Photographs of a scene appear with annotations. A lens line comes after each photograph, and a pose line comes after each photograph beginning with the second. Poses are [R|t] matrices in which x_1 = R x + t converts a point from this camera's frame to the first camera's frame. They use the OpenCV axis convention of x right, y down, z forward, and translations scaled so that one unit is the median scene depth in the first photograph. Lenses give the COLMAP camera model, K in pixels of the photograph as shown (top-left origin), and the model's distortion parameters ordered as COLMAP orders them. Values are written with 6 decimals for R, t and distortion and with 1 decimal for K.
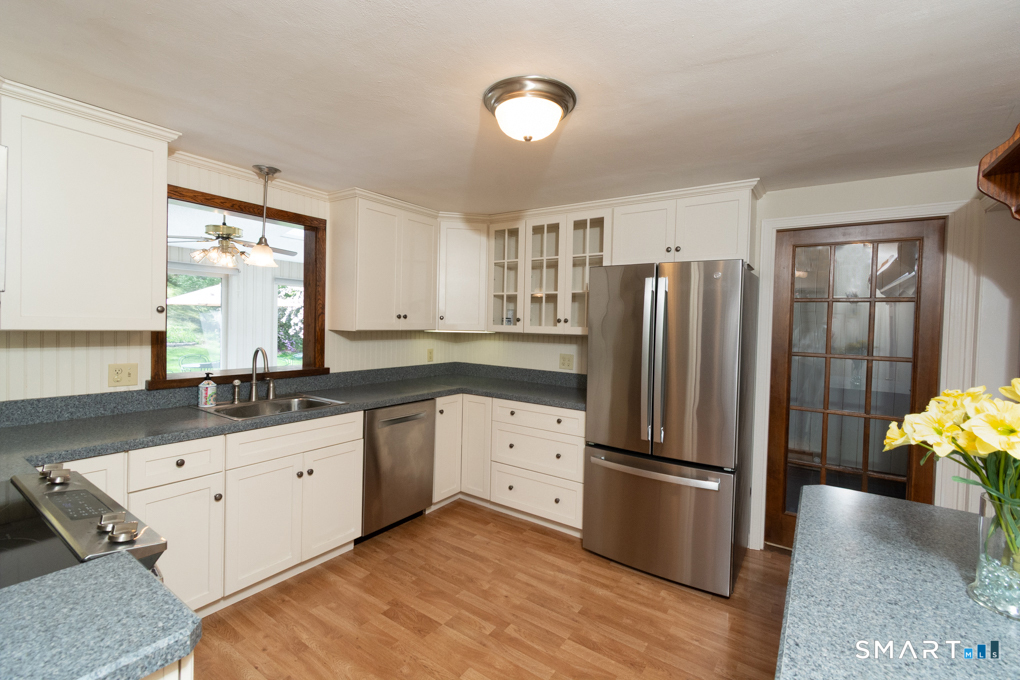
lens RADIAL K [[451.0, 0, 512.6], [0, 451.0, 333.8], [0, 0, 1]] dist [0.001625, 0.000076]
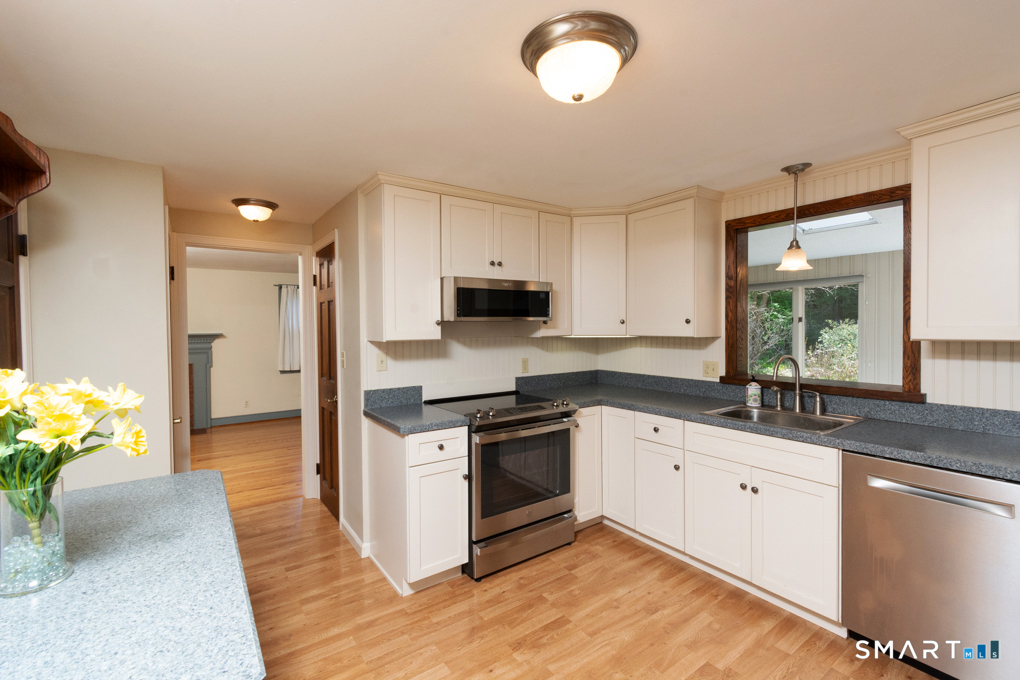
lens RADIAL K [[451.0, 0, 509.5], [0, 451.0, 335.3], [0, 0, 1]] dist [0.001625, 0.000076]
pose [[-0.348557, -0.003009, -0.937283, 0.606753], [-0.021492, 0.999758, 0.004783, -0.005924], [0.937041, 0.021811, -0.348537, 0.855068]]
